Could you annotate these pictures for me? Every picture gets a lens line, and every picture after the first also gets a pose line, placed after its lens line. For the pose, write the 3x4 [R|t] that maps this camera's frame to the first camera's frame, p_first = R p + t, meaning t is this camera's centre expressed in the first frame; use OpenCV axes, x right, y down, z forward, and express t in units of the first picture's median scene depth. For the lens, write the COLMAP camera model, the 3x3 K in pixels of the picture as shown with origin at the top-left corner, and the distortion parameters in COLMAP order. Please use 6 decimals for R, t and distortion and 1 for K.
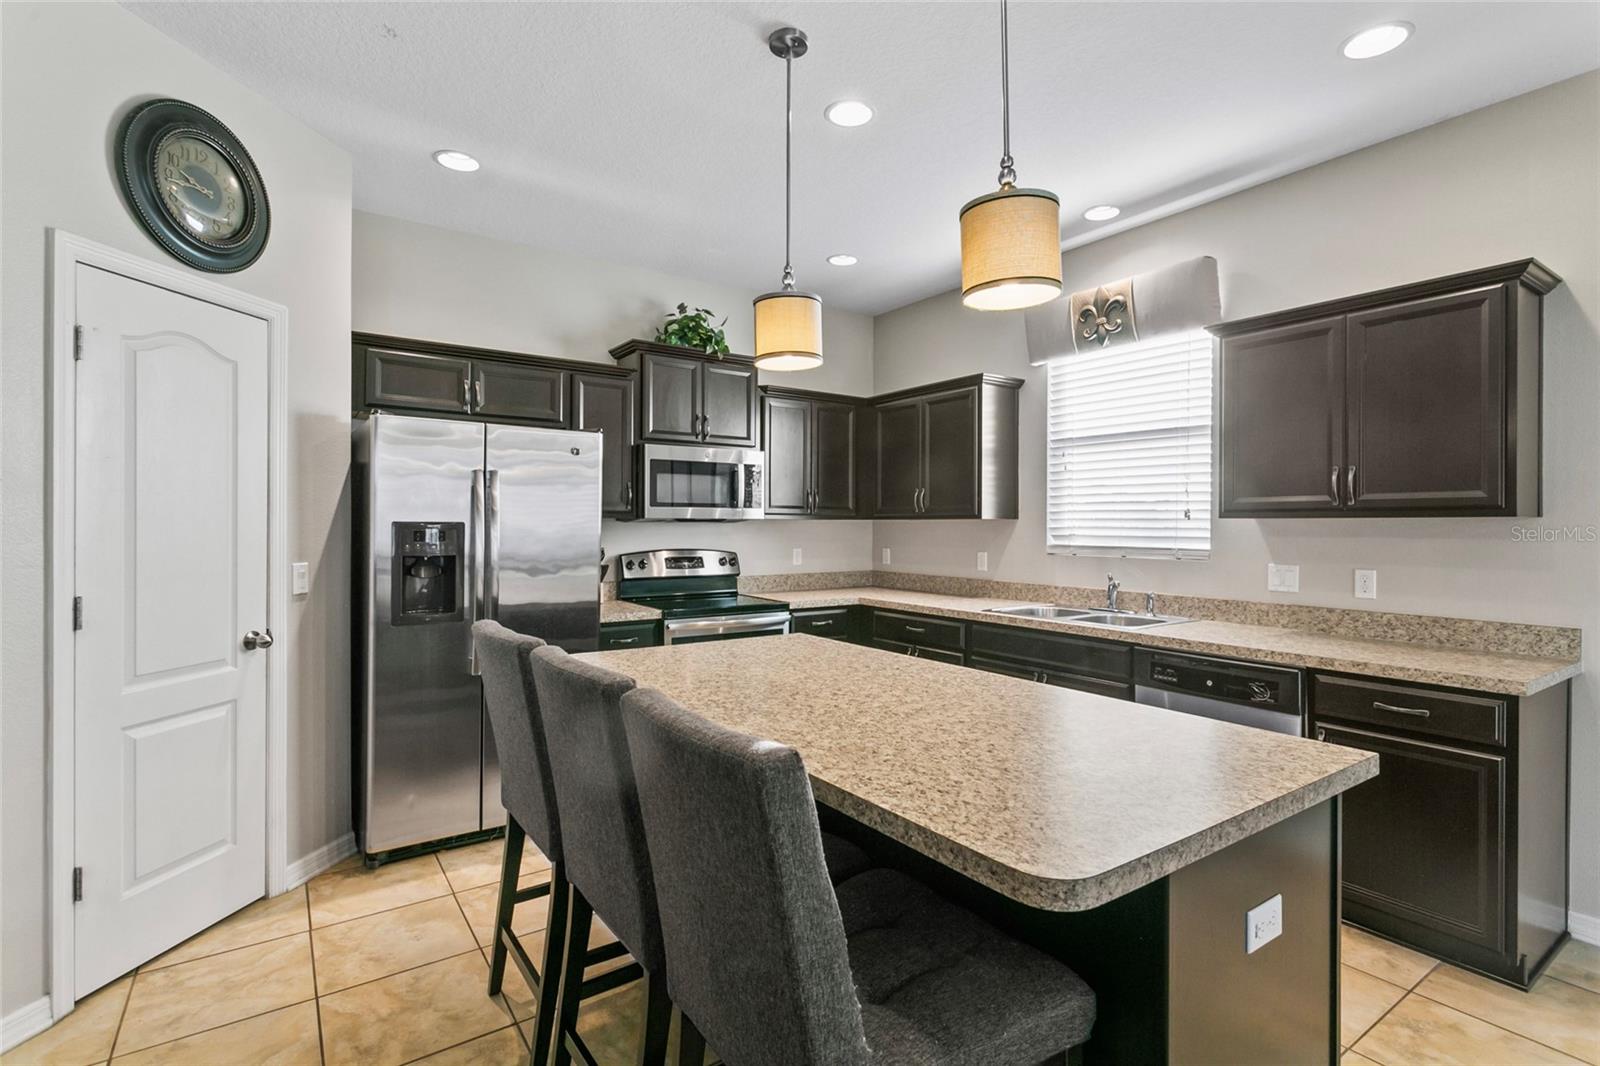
lens RADIAL K [[761.0, 0, 809.8], [0, 761.0, 519.8], [0, 0, 1]] dist [-0.002972, 0.004549]
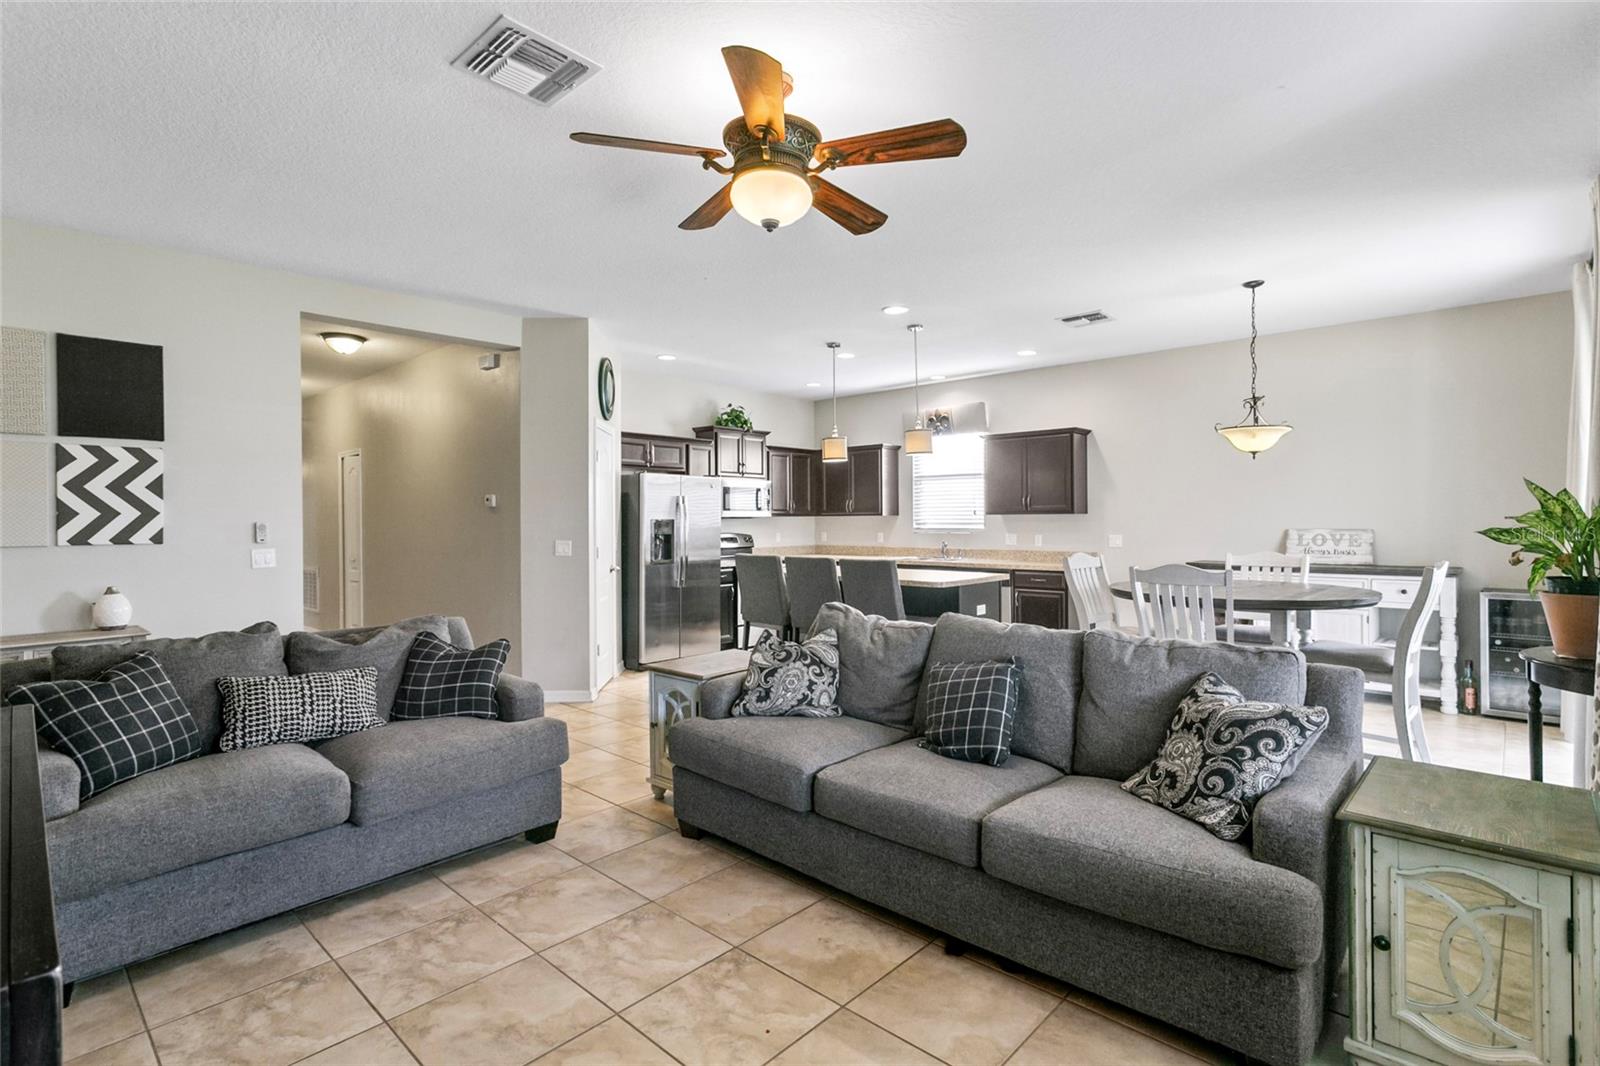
lens RADIAL K [[761.0, 0, 820.1], [0, 761.0, 498.5], [0, 0, 1]] dist [-0.002972, 0.004549]
pose [[0.975163, -0.002797, 0.221470, -0.420159], [0.007789, 0.999735, -0.021671, -0.004706], [-0.221350, 0.022857, 0.974926, -1.022353]]
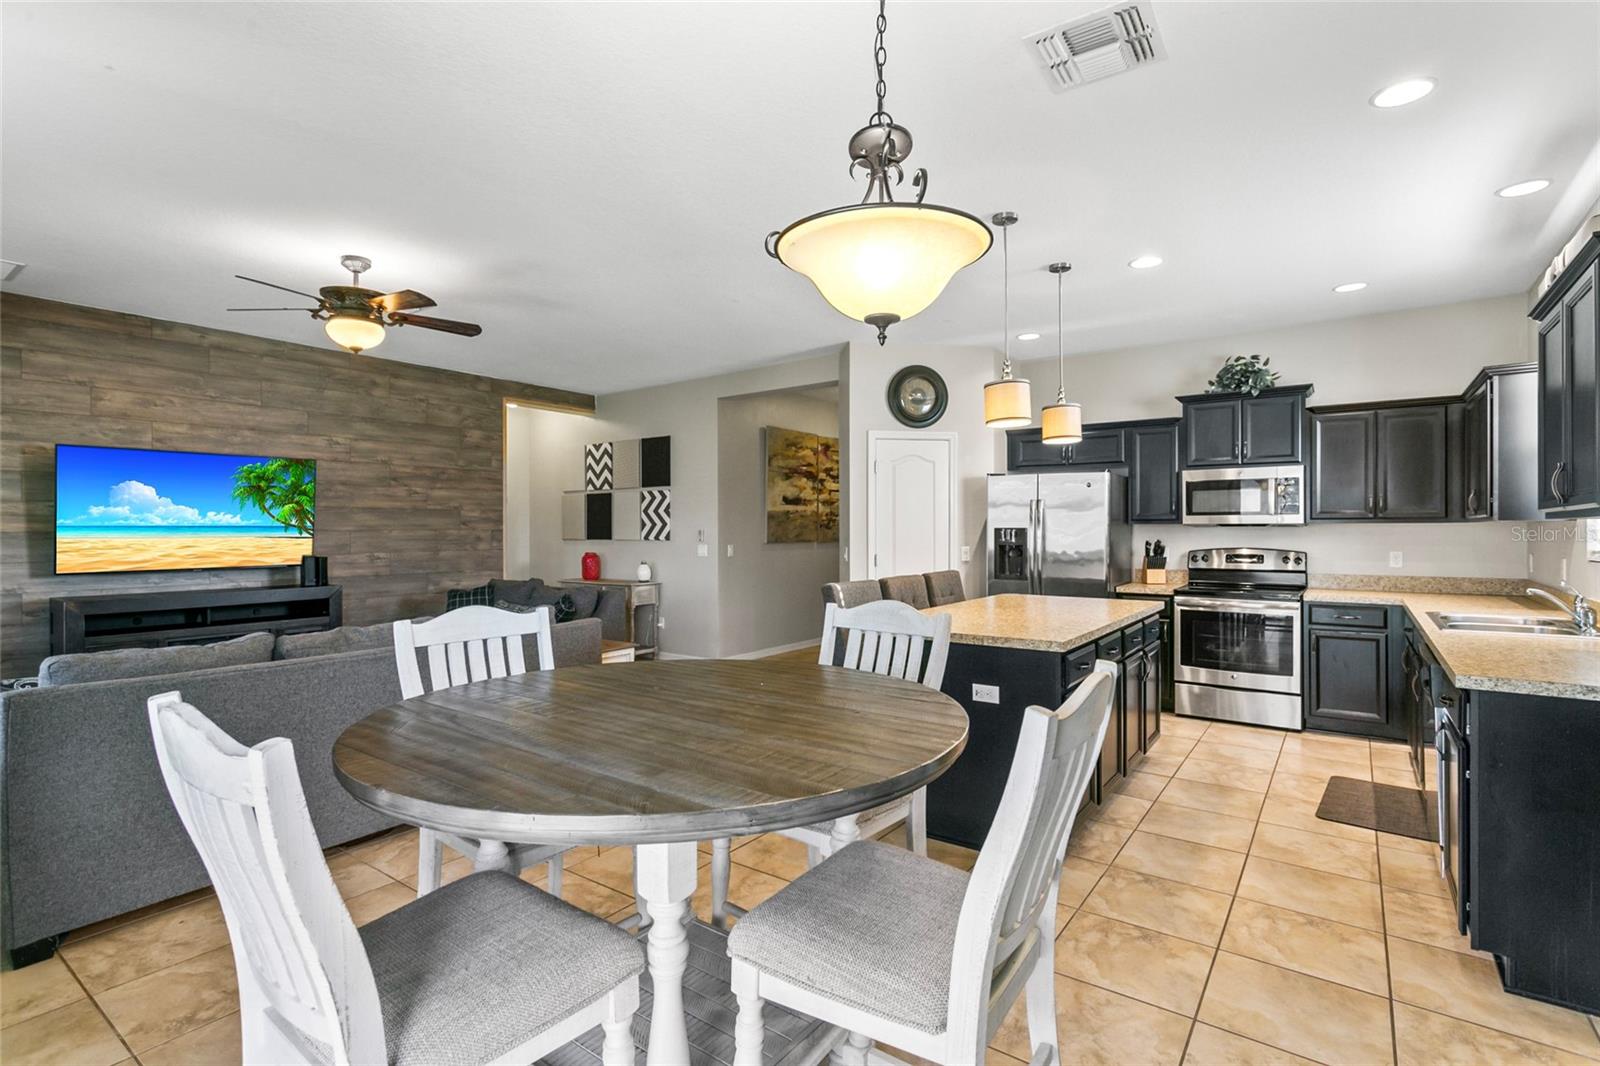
lens RADIAL K [[761.0, 0, 799.6], [0, 761.0, 536.8], [0, 0, 1]] dist [-0.002972, 0.004549]
pose [[0.318013, 0.008629, -0.948047, 0.921284], [0.008863, 0.999888, 0.012074, -0.001743], [0.948045, -0.012242, 0.317900, -0.111493]]
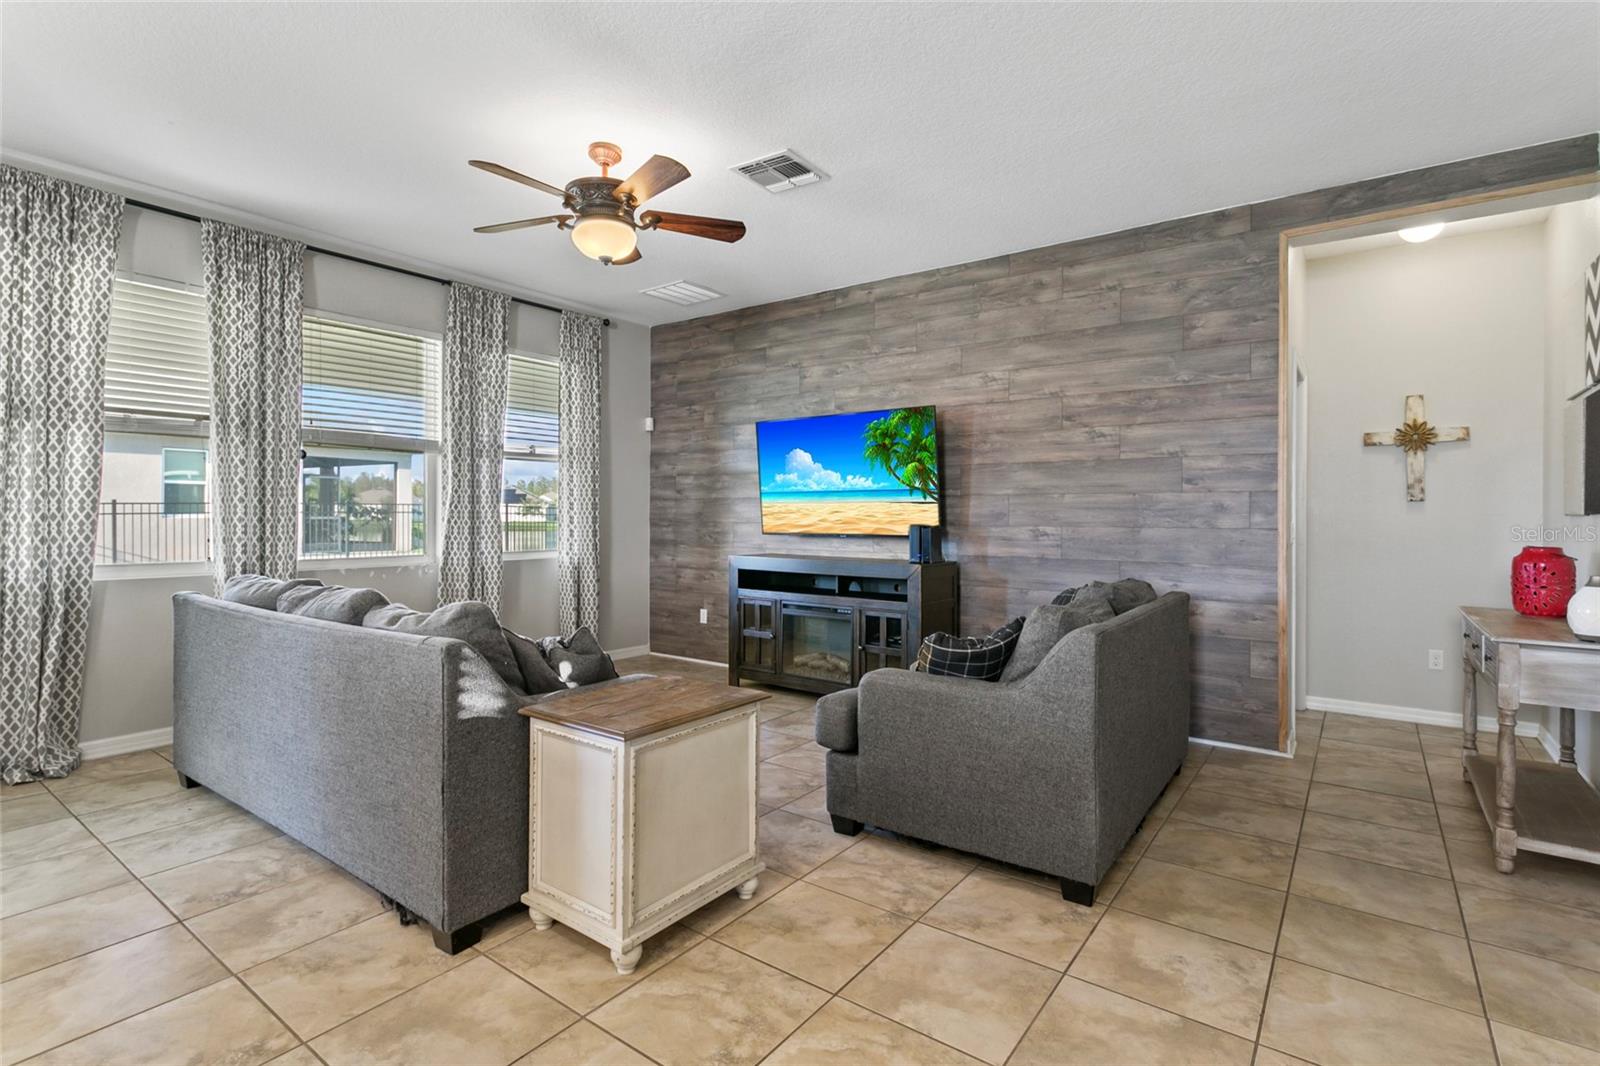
lens RADIAL K [[761.0, 0, 797.6], [0, 761.0, 515.7], [0, 0, 1]] dist [-0.002972, 0.004549]
pose [[-0.951143, -0.006153, -0.308690, 0.007292], [-0.004421, 0.999970, -0.006310, 0.029470], [0.308720, -0.004637, -0.951142, 0.396058]]
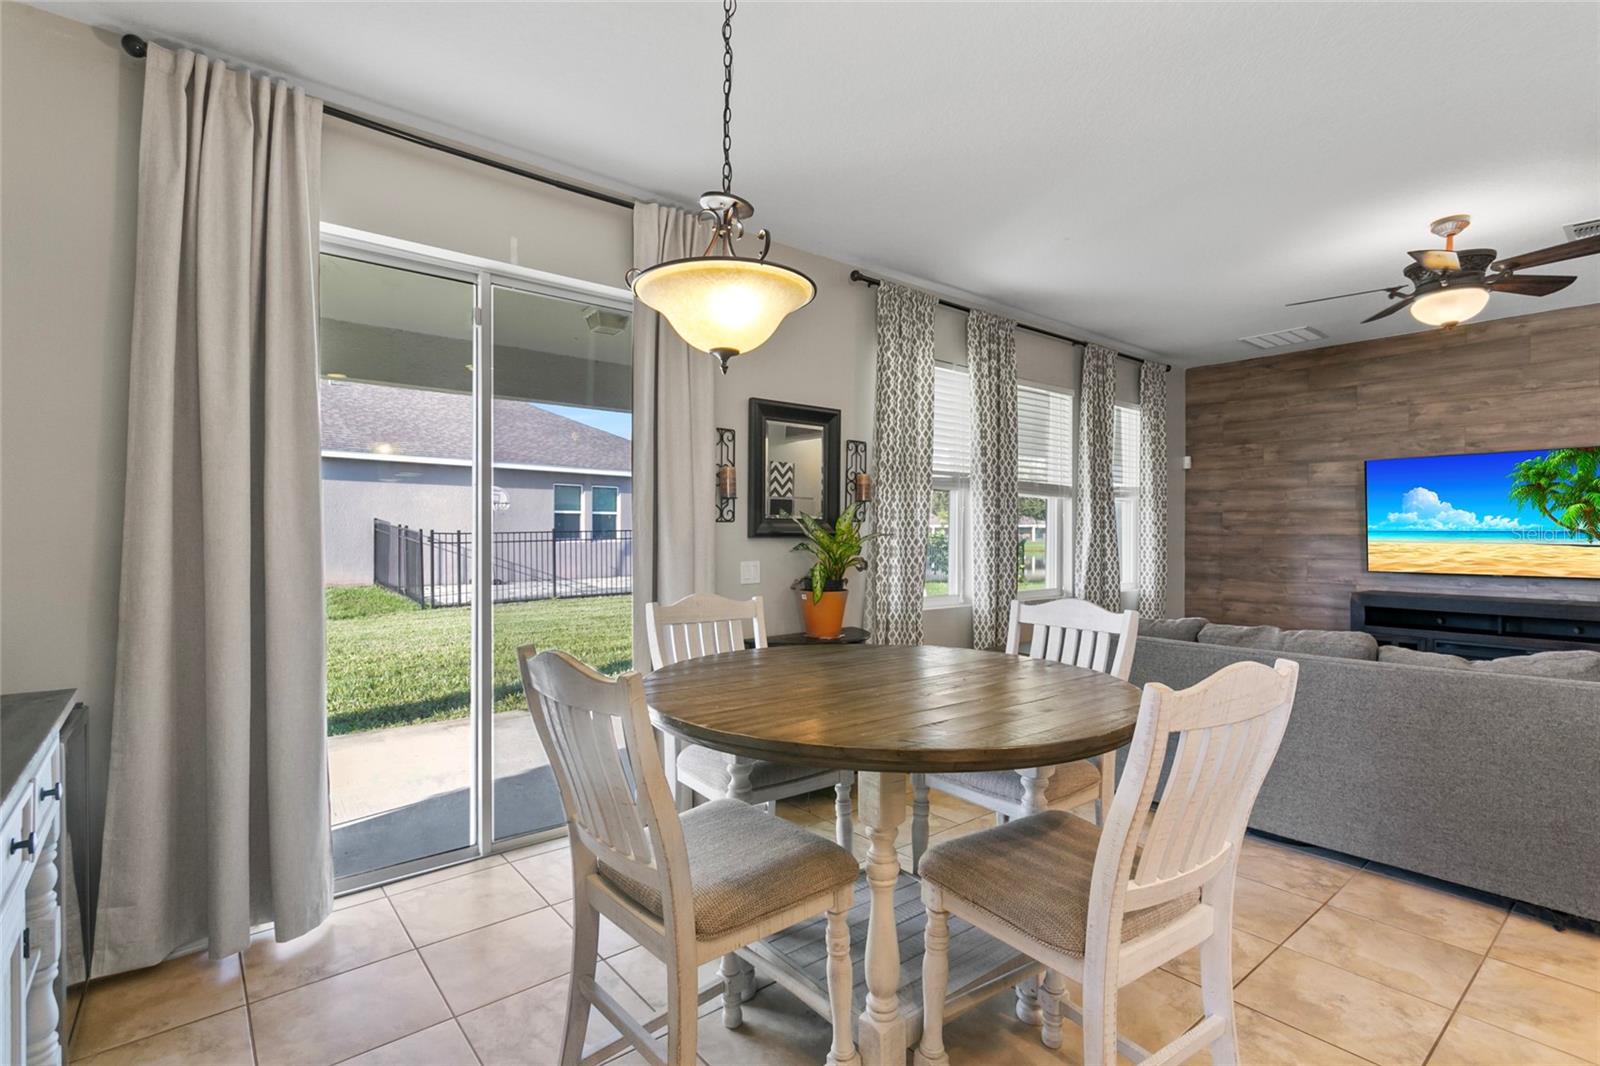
lens RADIAL K [[761.0, 0, 801.5], [0, 761.0, 536.2], [0, 0, 1]] dist [-0.002972, 0.004549]
pose [[-0.997499, -0.005148, -0.070491, 0.627417], [-0.004988, 0.999985, -0.002449, 0.003945], [0.070502, -0.002091, -0.997509, 0.383013]]
